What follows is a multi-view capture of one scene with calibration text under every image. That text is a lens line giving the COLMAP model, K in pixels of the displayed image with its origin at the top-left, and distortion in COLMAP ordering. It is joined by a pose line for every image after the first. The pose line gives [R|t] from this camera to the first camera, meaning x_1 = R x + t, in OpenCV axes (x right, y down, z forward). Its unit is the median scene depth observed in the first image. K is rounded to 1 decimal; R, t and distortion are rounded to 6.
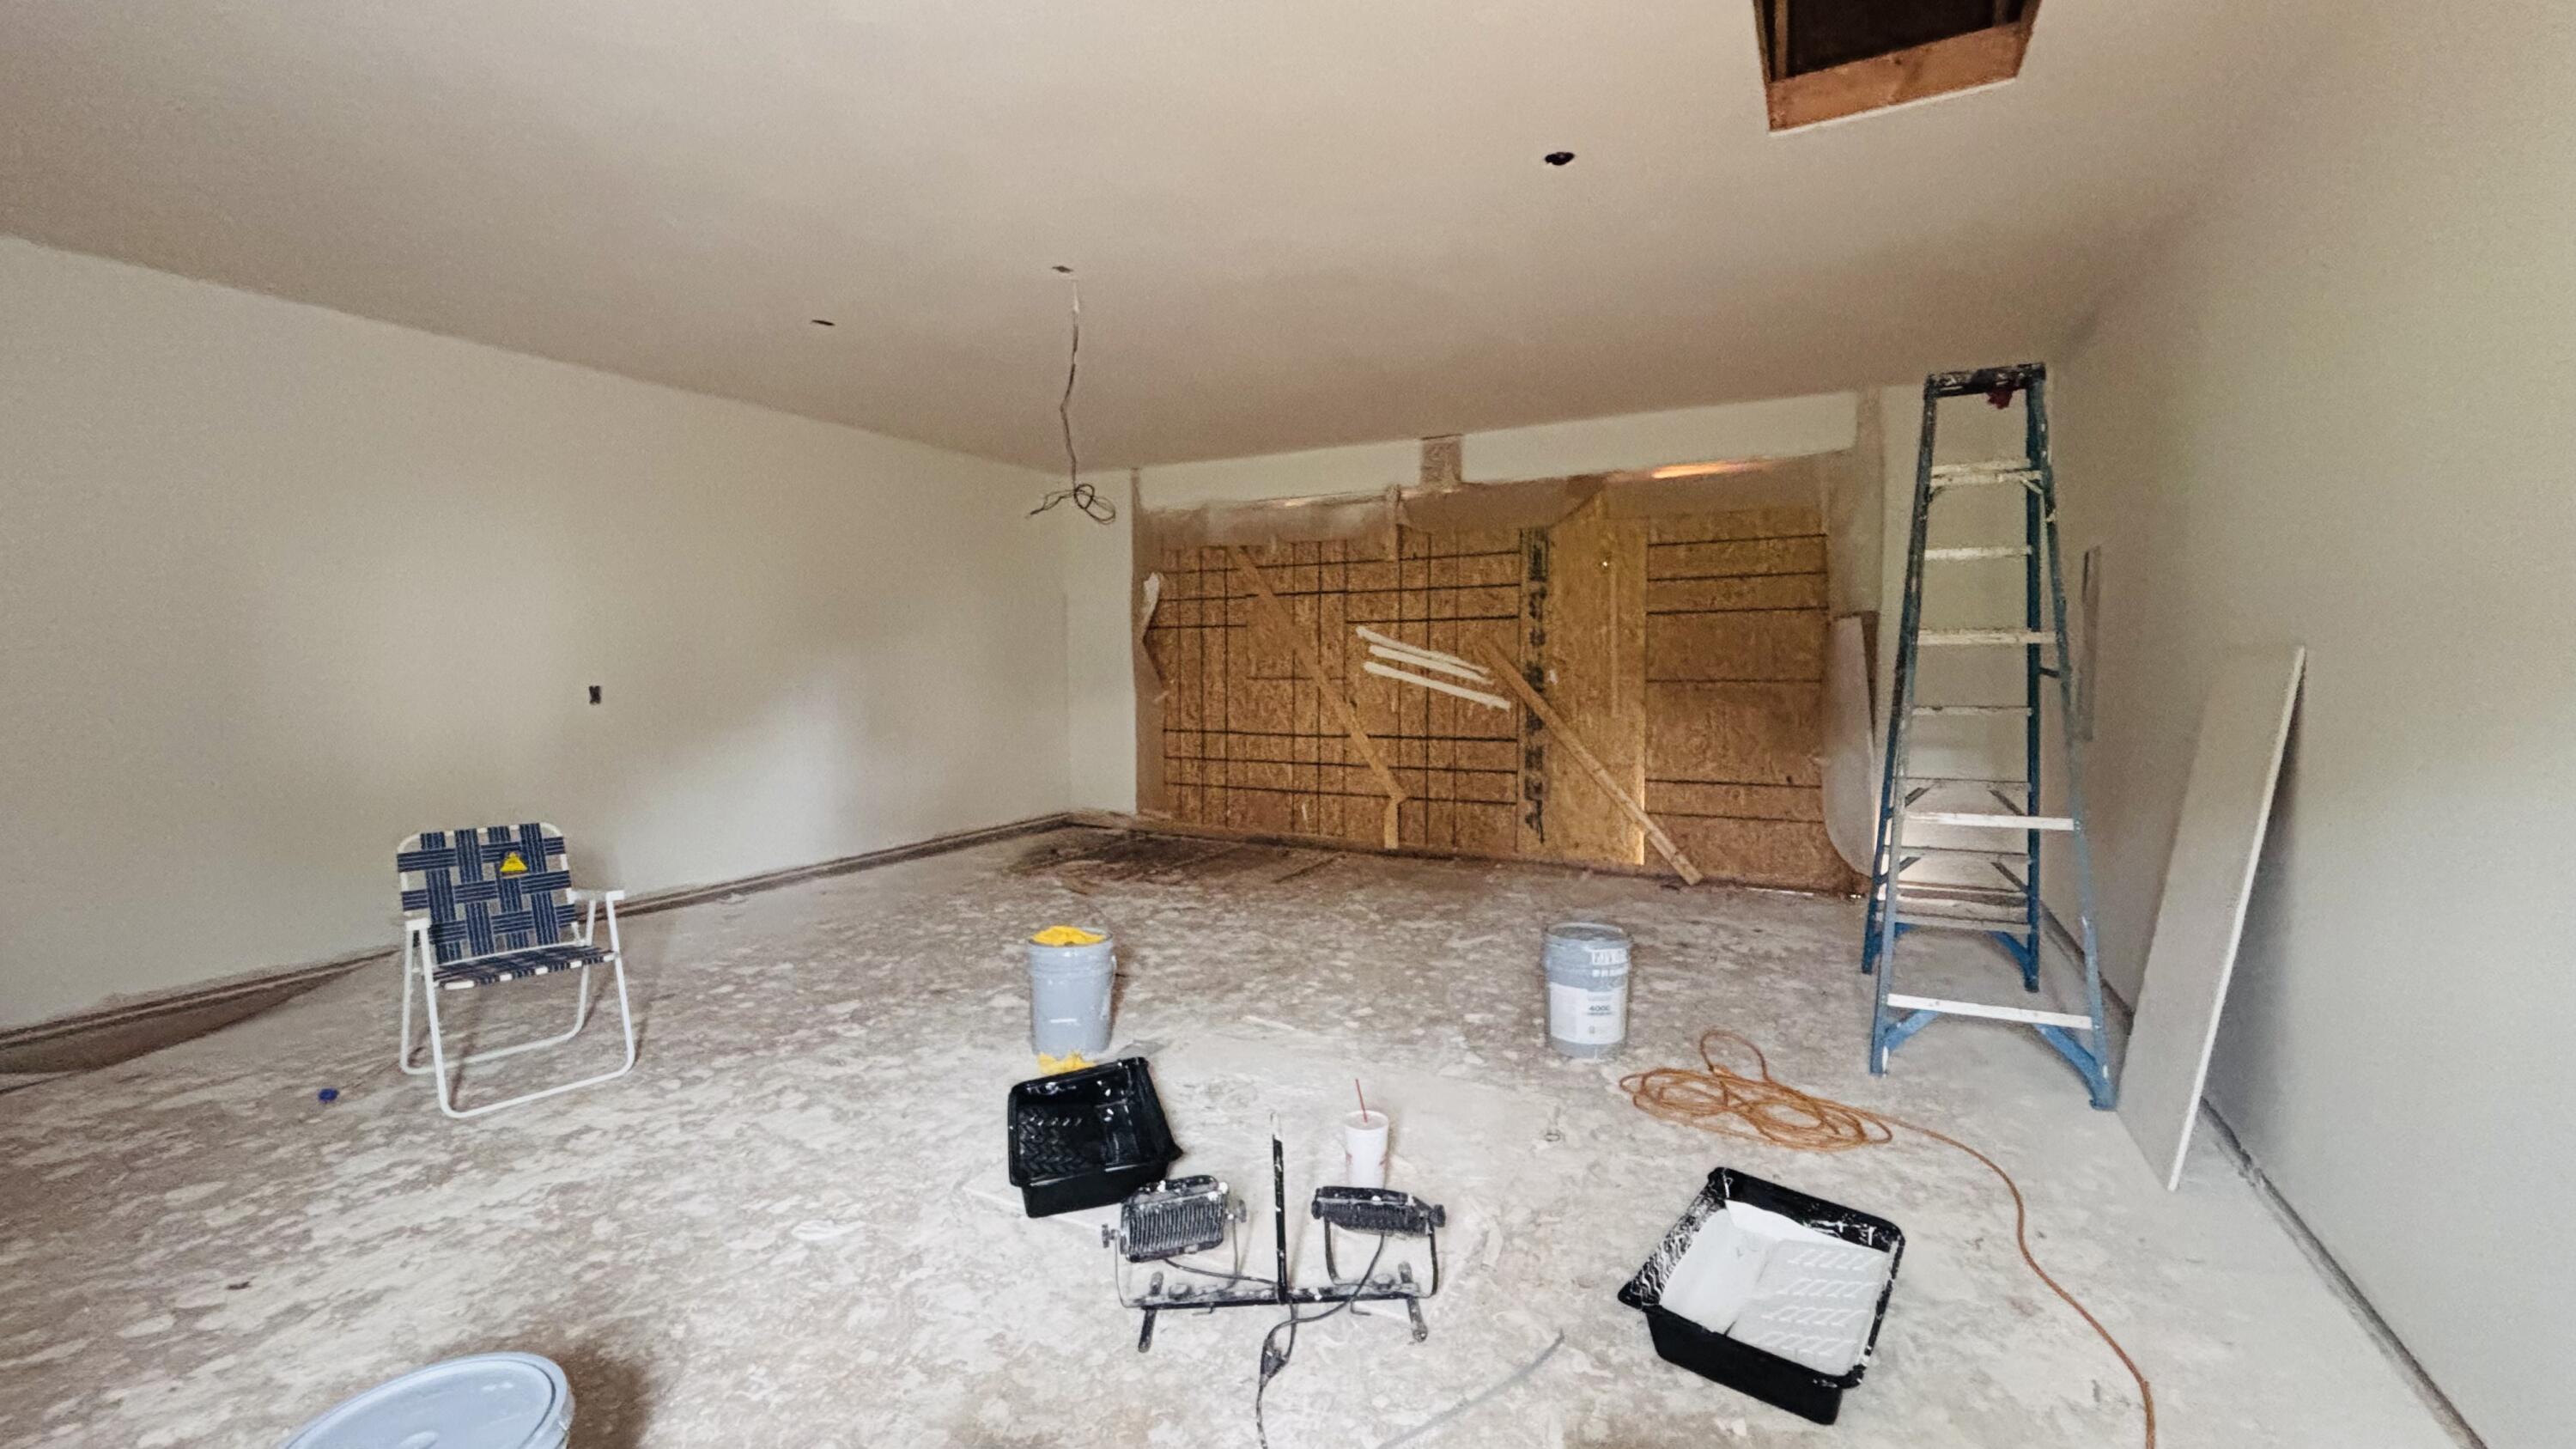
lens RADIAL K [[1054.9, 0, 1283.0], [0, 1054.9, 727.3], [0, 0, 1]] dist [0.002337, 0.000993]
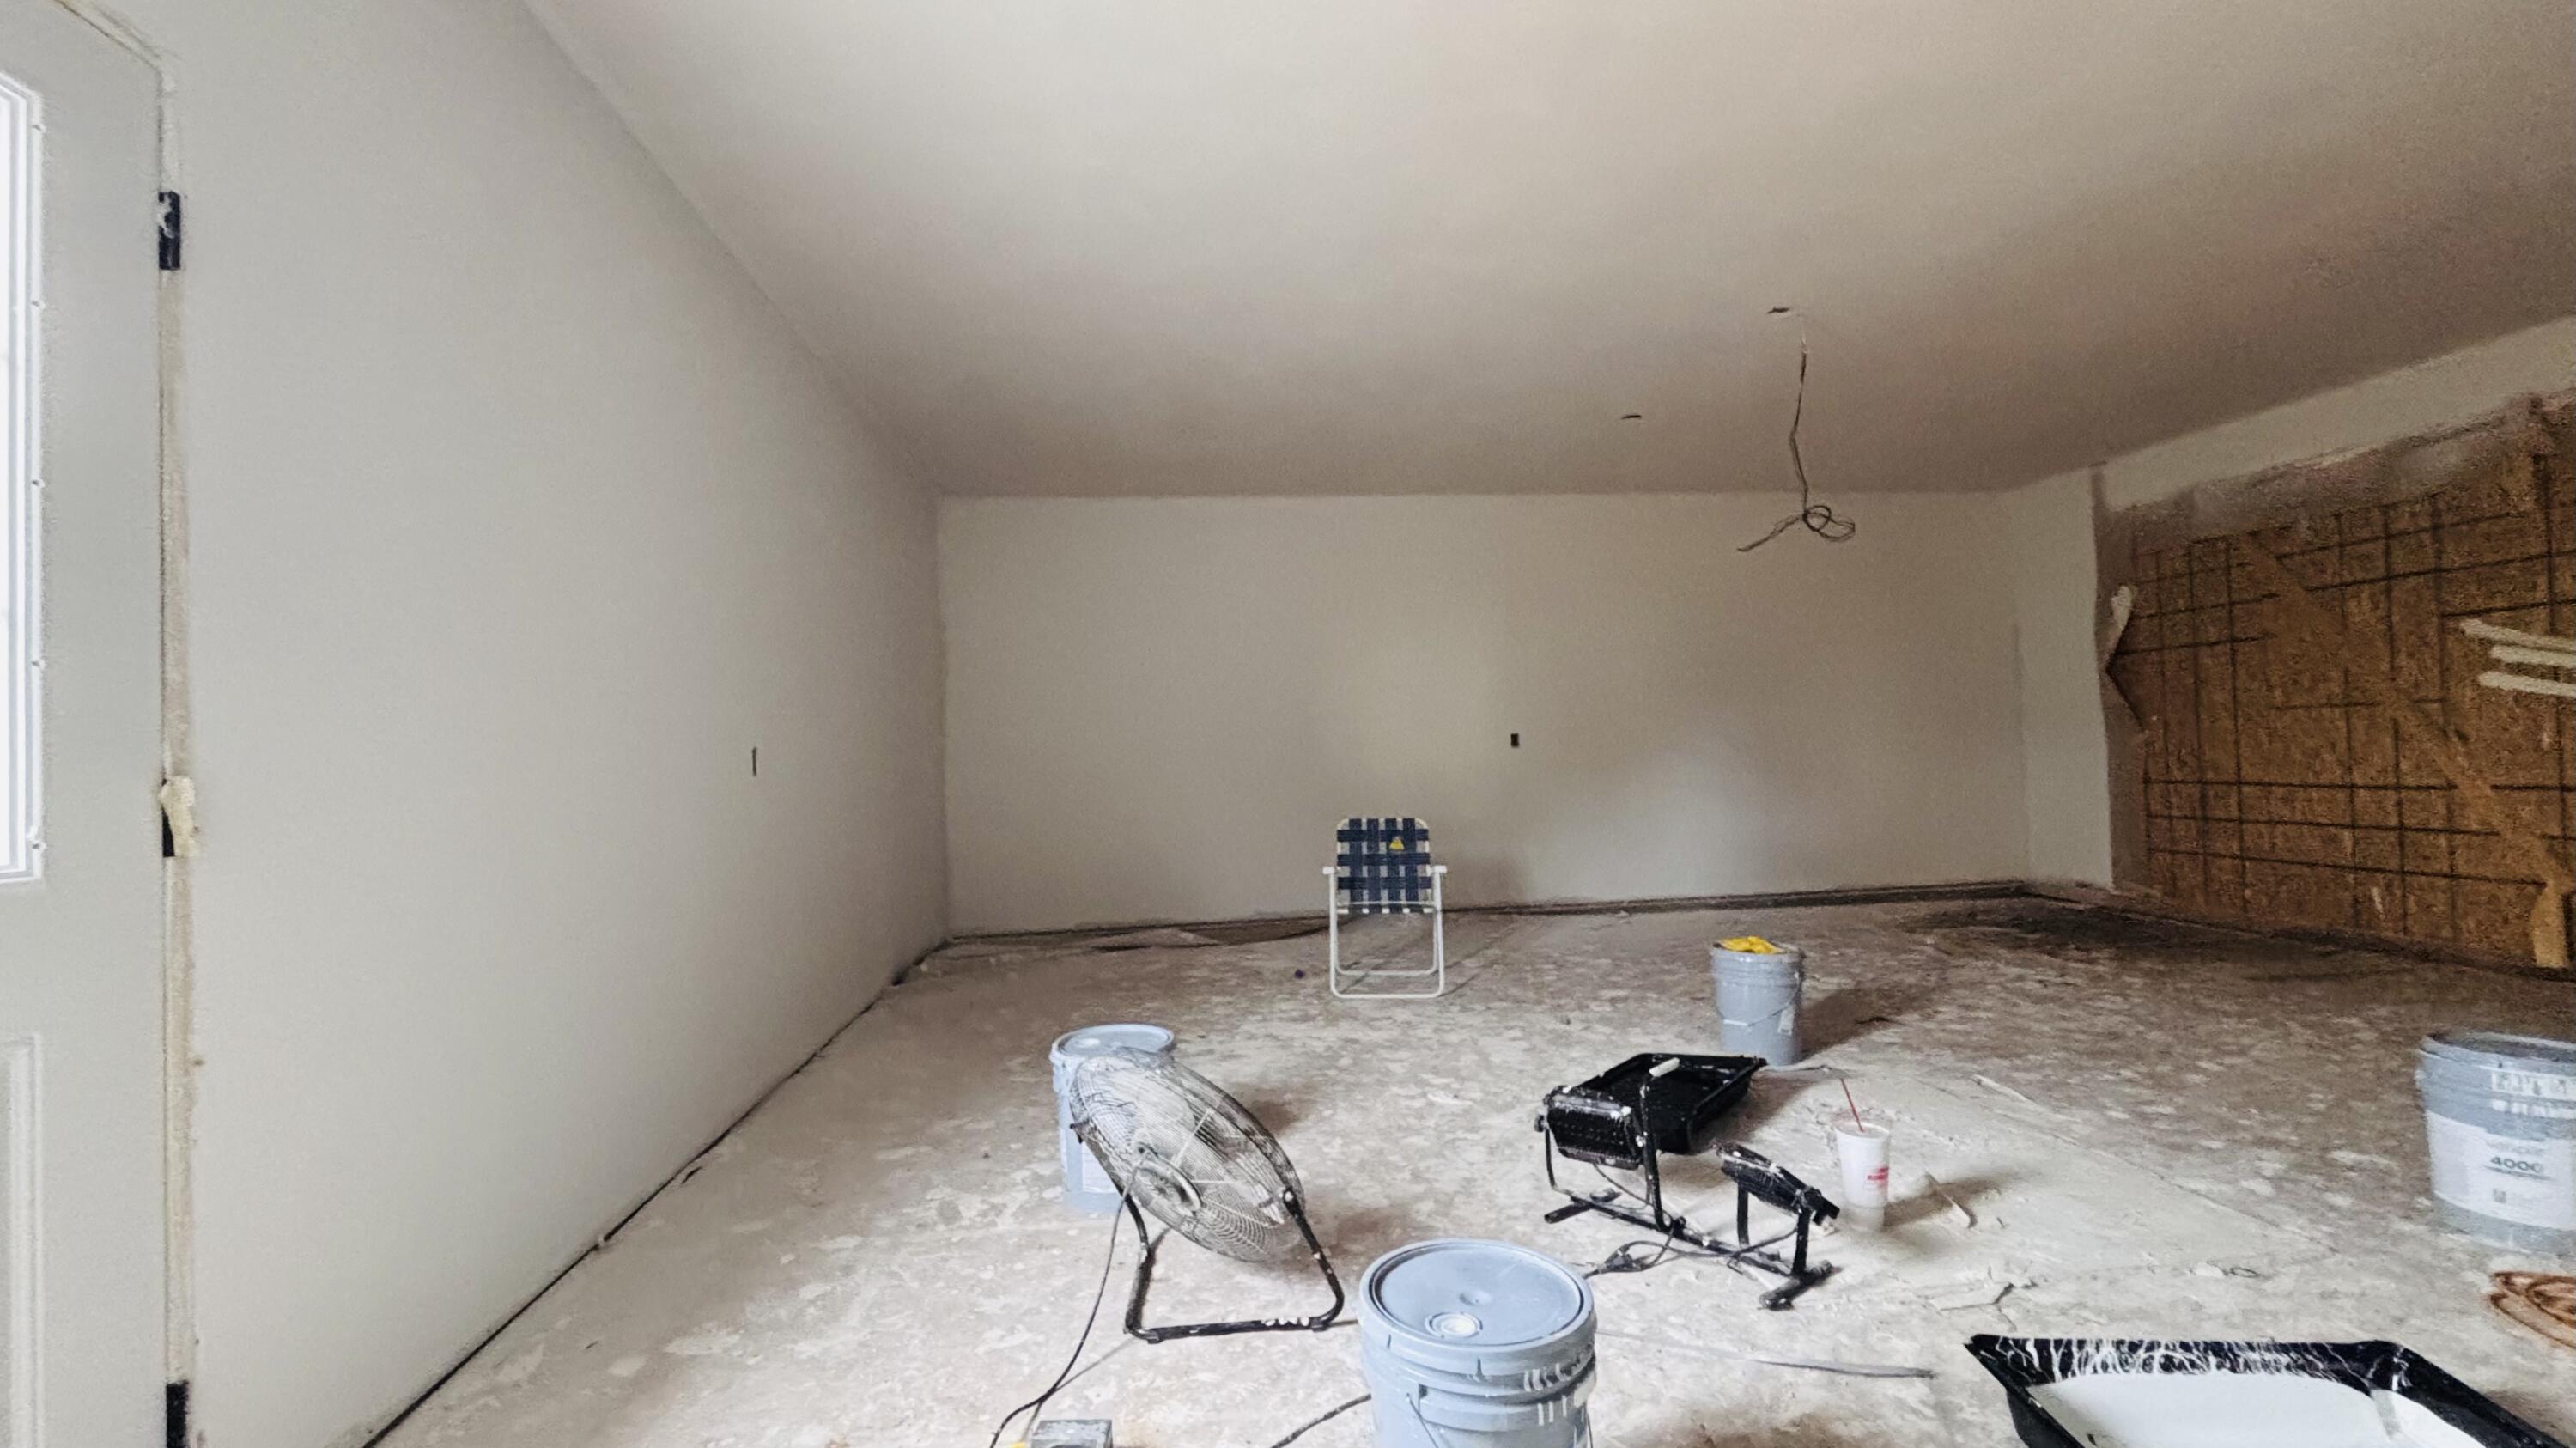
lens RADIAL K [[1054.8, 0, 1252.3], [0, 1054.8, 731.5], [0, 0, 1]] dist [0.002337, 0.000993]
pose [[0.557843, -0.030342, -0.829391, 0.199706], [-0.027042, 0.998136, -0.054703, 0.031191], [0.829506, 0.052944, 0.555983, 0.006732]]
